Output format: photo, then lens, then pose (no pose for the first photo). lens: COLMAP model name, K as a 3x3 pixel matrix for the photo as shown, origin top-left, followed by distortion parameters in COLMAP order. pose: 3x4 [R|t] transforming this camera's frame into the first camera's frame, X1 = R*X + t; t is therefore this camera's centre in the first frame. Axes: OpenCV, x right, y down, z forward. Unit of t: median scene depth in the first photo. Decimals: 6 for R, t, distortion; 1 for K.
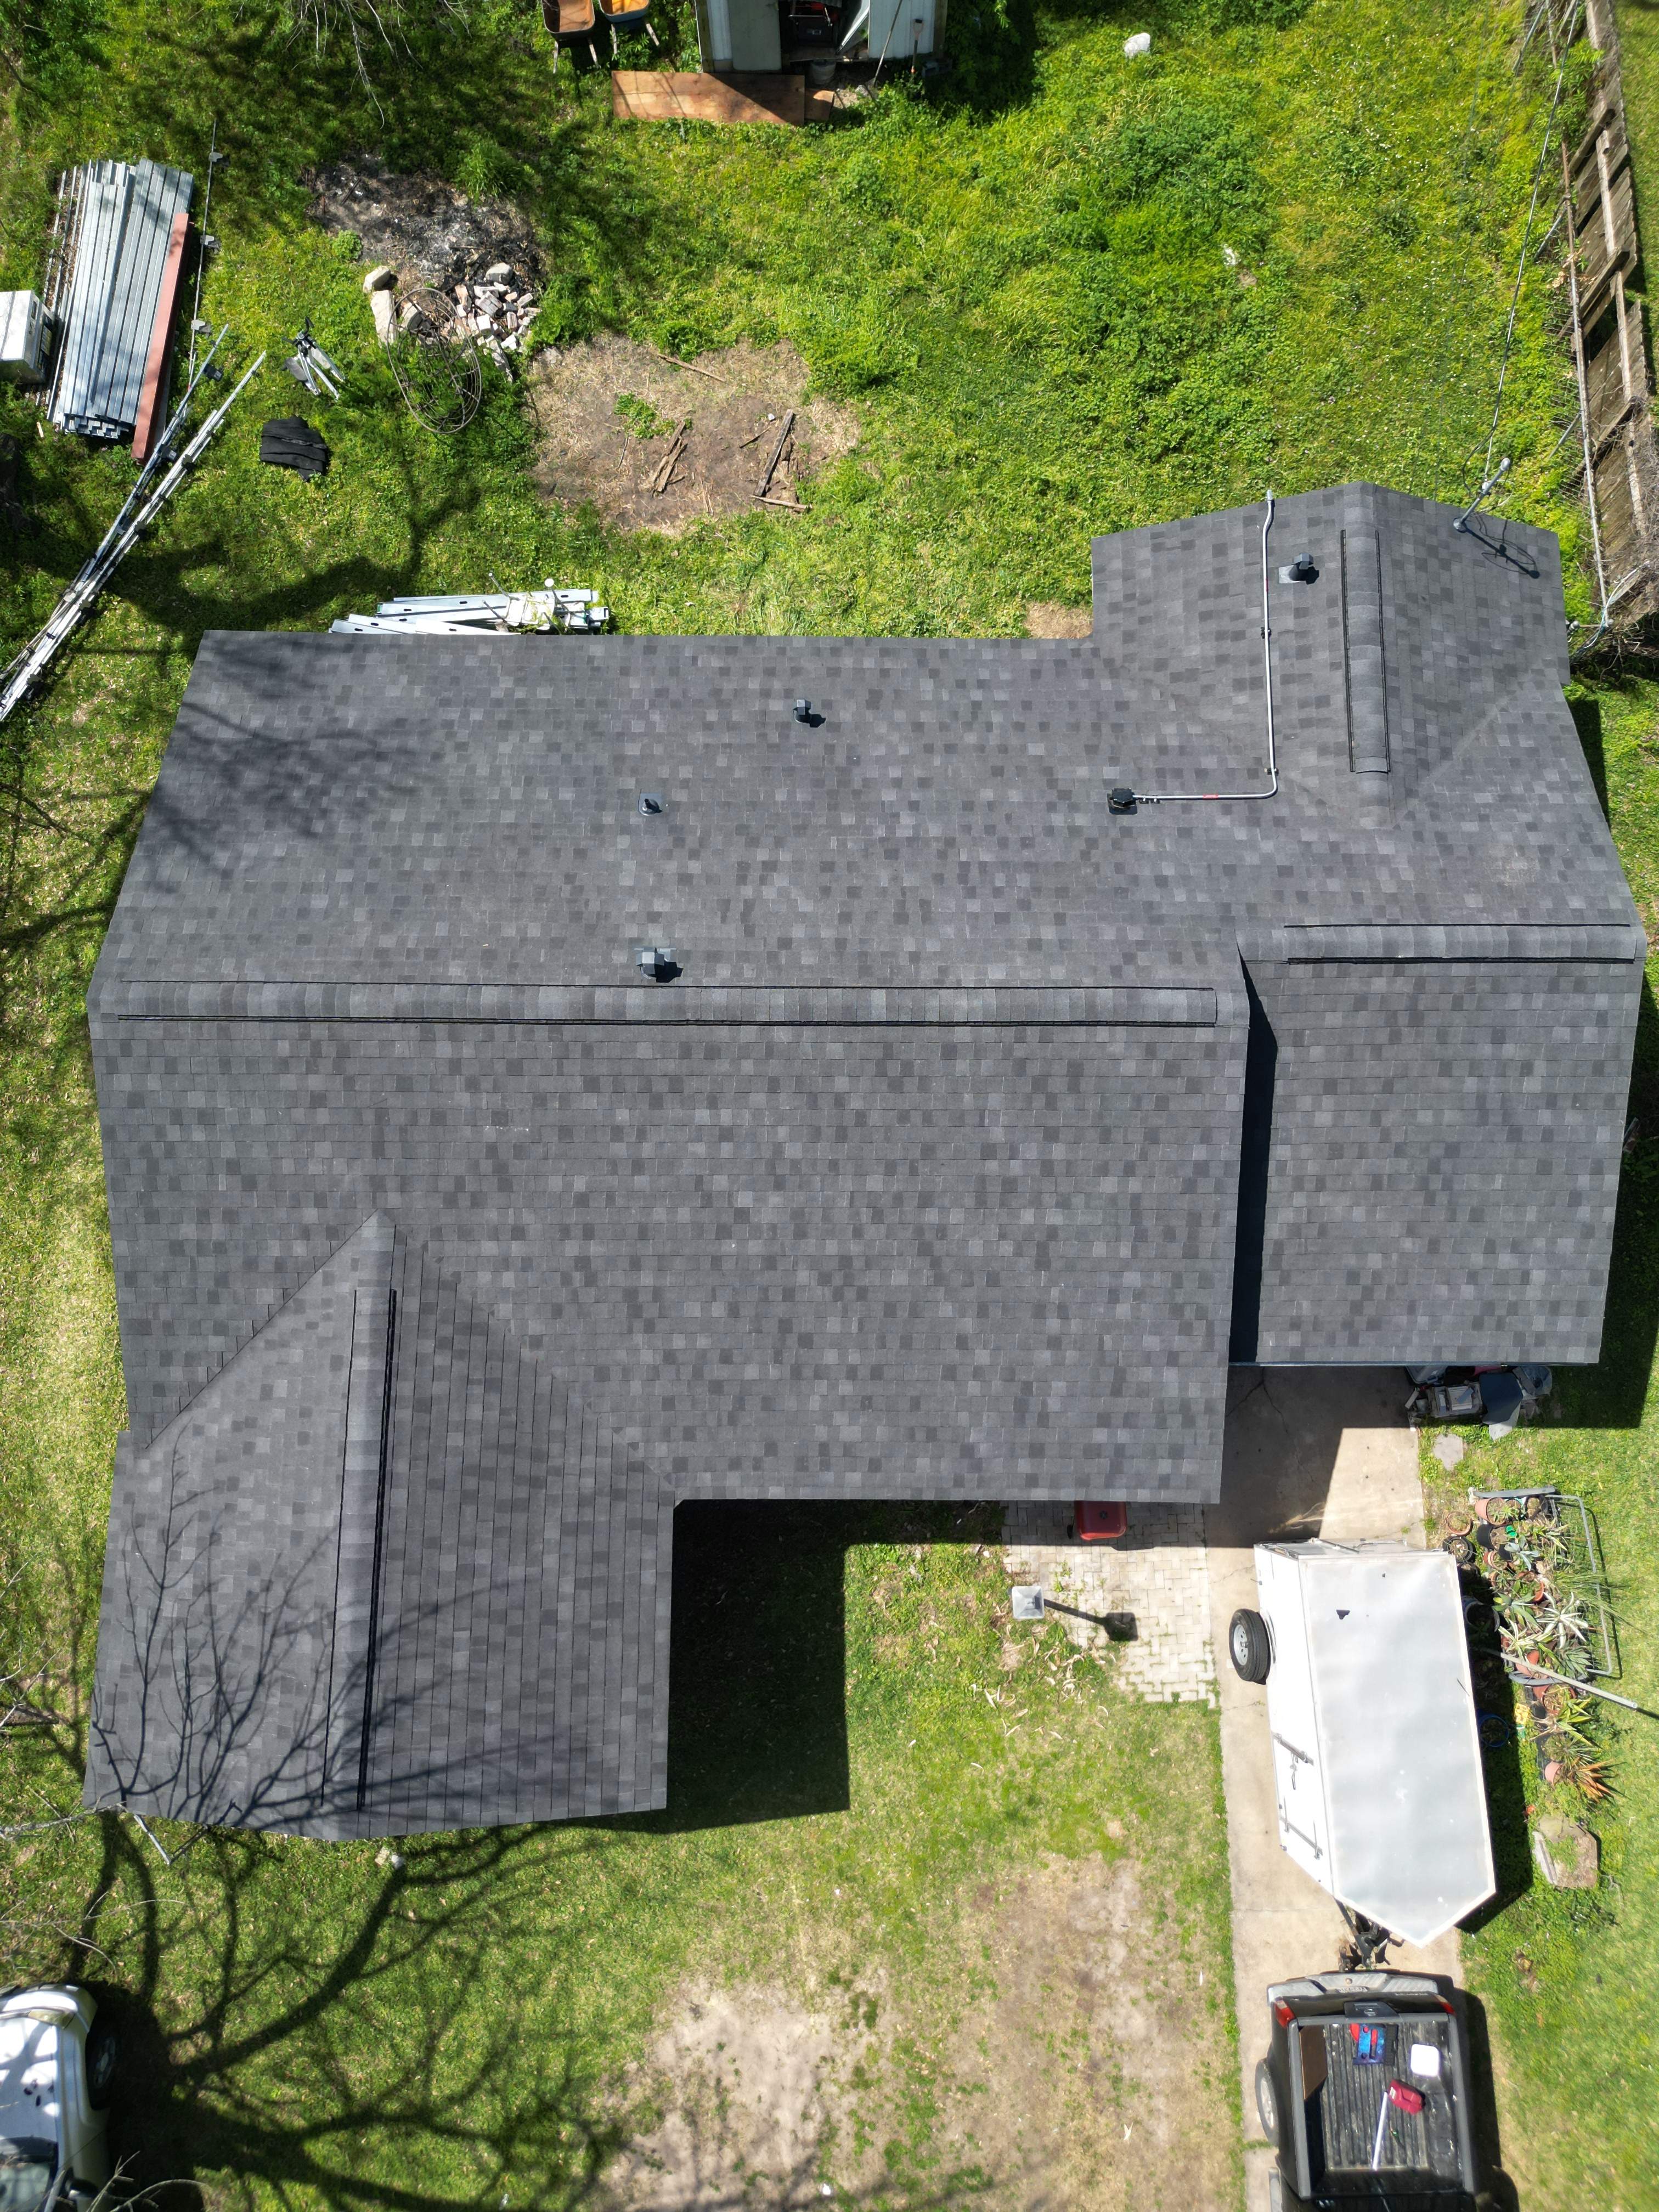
lens RADIAL K [[1557.4, 0, 824.0], [0, 1557.4, 1110.2], [0, 0, 1]] dist [0.073402, -0.080490]
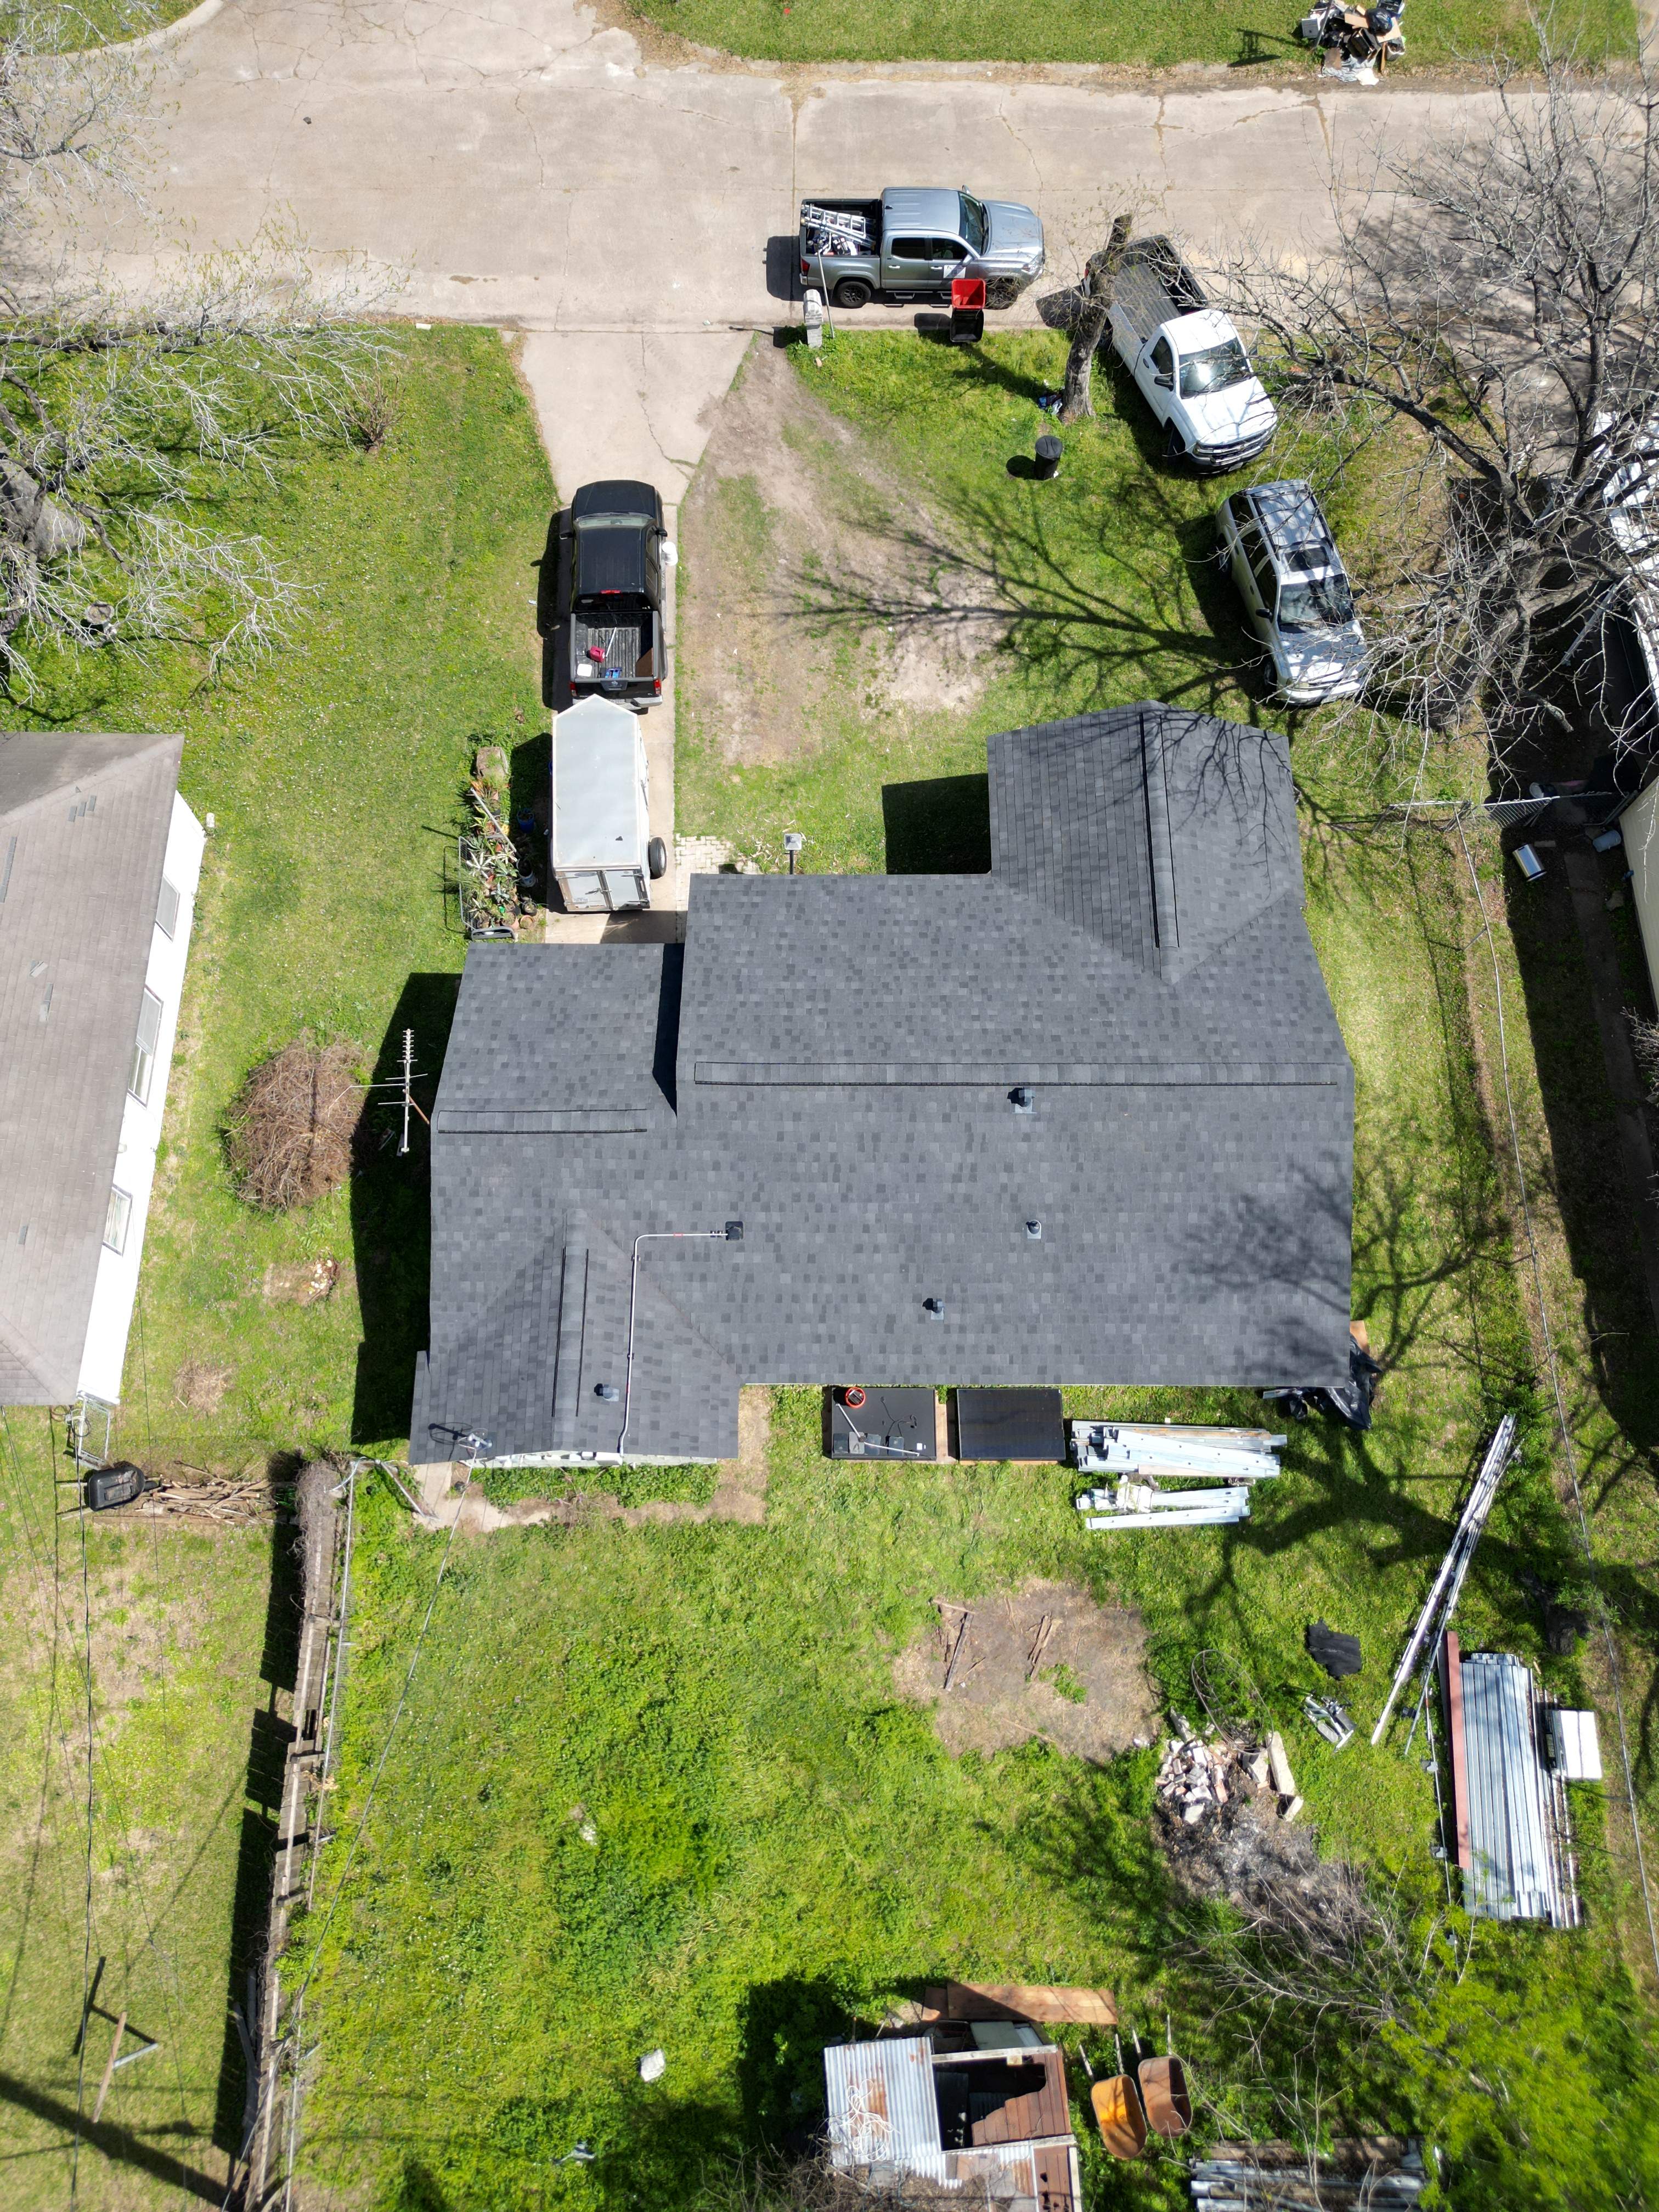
lens RADIAL K [[1553.2, 0, 825.4], [0, 1553.2, 1110.5], [0, 0, 1]] dist [0.072877, -0.074121]
pose [[-0.999932, 0.004198, -0.010846, 0.103333], [-0.009042, -0.867111, 0.498033, -0.780486], [-0.007314, 0.498098, 0.867090, -0.370538]]
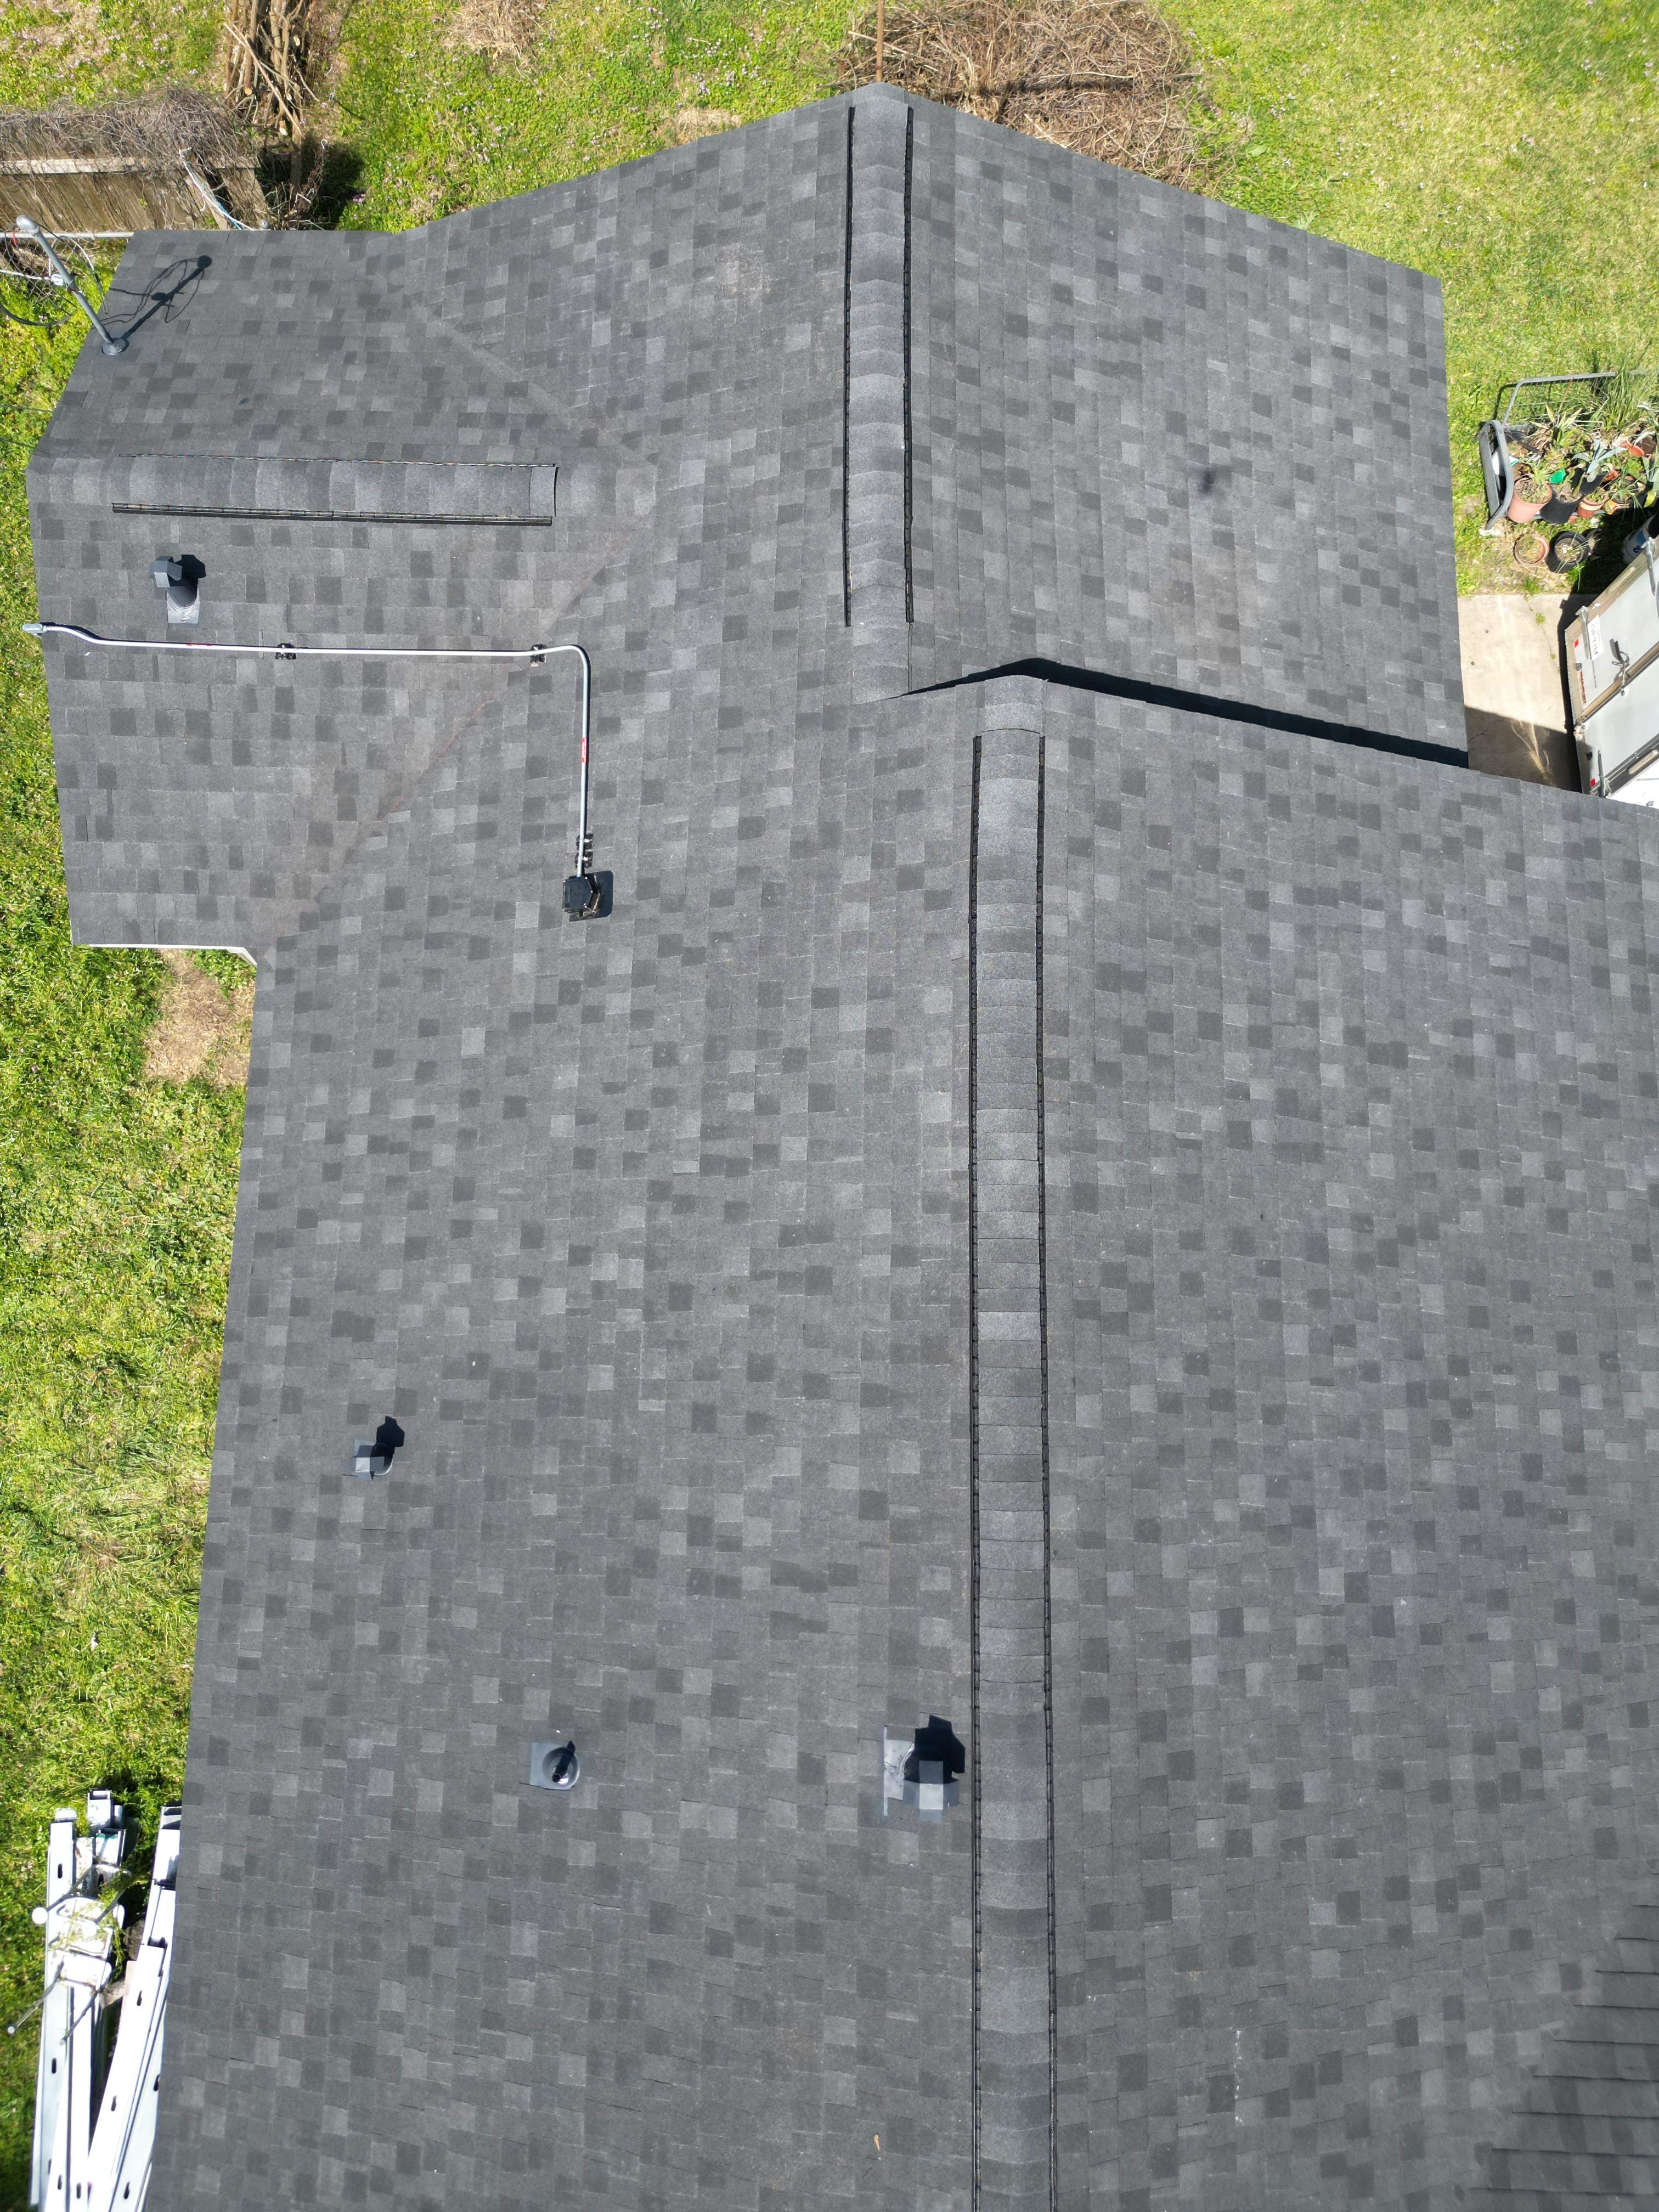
lens RADIAL K [[1553.2, 0, 825.4], [0, 1553.2, 1110.5], [0, 0, 1]] dist [0.072877, -0.074121]
pose [[0.010942, -0.984719, 0.173807, 0.012120], [0.985148, 0.040403, 0.166887, -0.182826], [-0.171360, 0.169399, 0.970536, 0.397079]]
